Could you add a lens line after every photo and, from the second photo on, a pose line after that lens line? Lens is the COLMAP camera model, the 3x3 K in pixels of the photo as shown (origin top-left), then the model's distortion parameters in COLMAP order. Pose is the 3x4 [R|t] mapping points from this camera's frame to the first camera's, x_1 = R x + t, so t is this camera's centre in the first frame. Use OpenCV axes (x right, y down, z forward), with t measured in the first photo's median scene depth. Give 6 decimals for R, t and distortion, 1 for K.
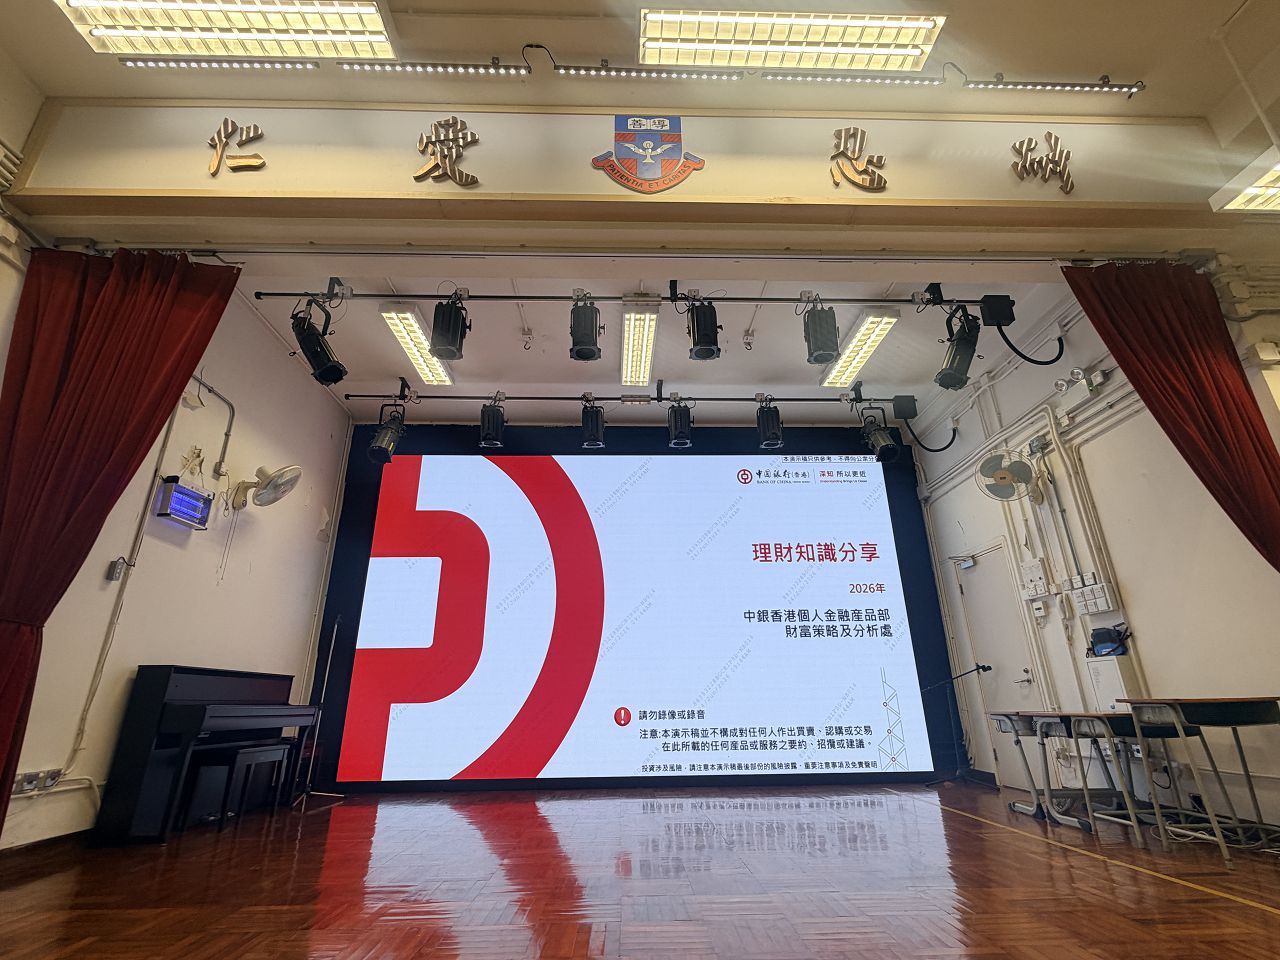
lens RADIAL K [[584.8, 0, 639.4], [0, 584.8, 483.9], [0, 0, 1]] dist [-0.000775, 0.000188]
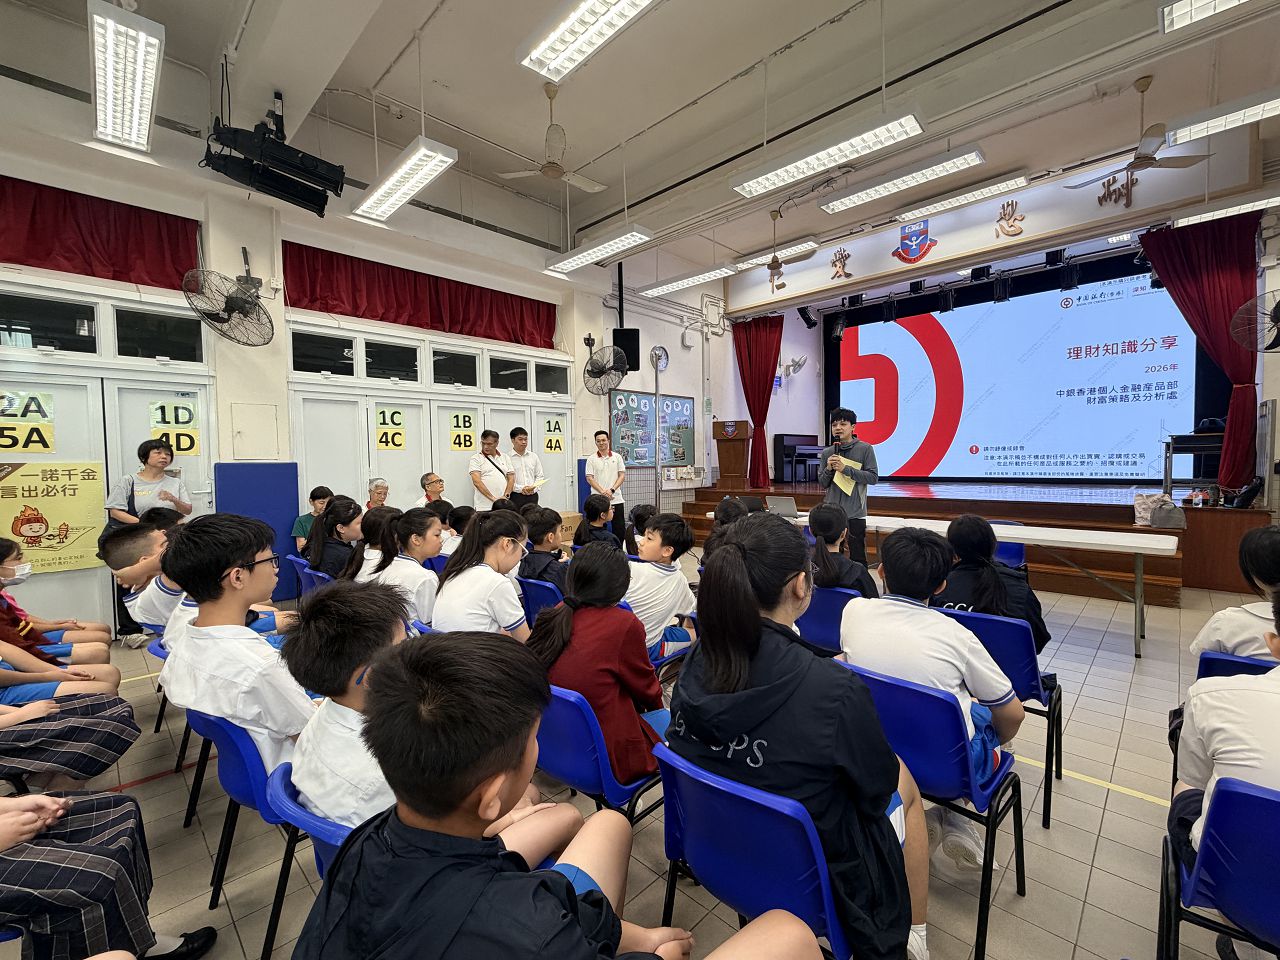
lens RADIAL K [[551.1, 0, 640.0], [0, 551.1, 480.0], [0, 0, 1]] dist [0.000352, -0.000228]
pose [[0.694328, 0.028875, -0.719080, 0.533376], [0.259169, 0.922119, 0.287277, -0.339254], [0.671372, -0.385828, 0.632769, -0.986650]]
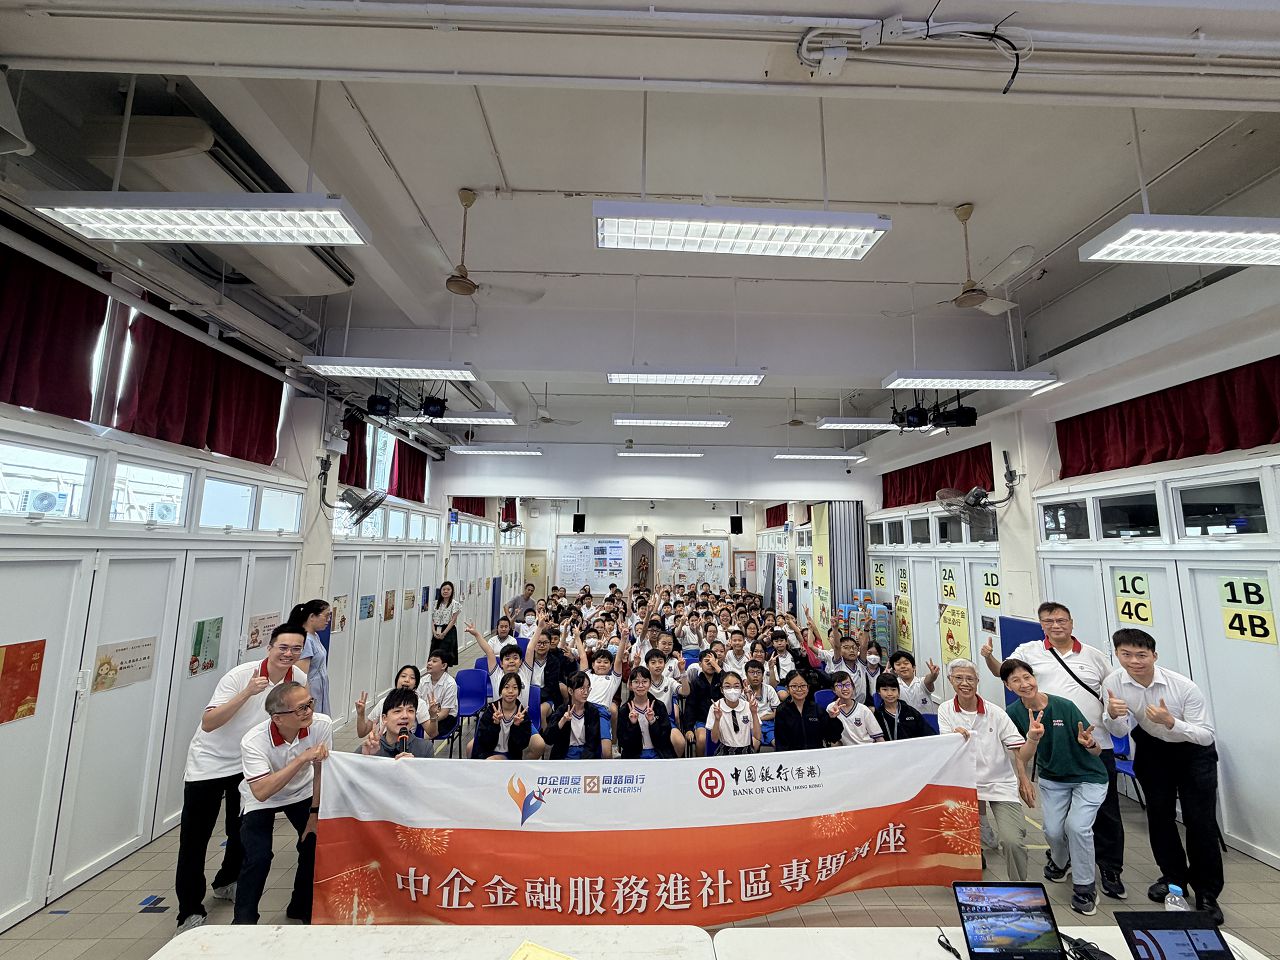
lens RADIAL K [[516.5, 0, 640.0], [0, 516.5, 480.0], [0, 0, 1]] dist [-0.000239, 0.000226]
pose [[-0.999993, 0.002374, 0.002844, 0.234071], [0.000737, 0.879828, -0.475292, -0.046522], [-0.003631, -0.475287, -0.879823, 0.132686]]
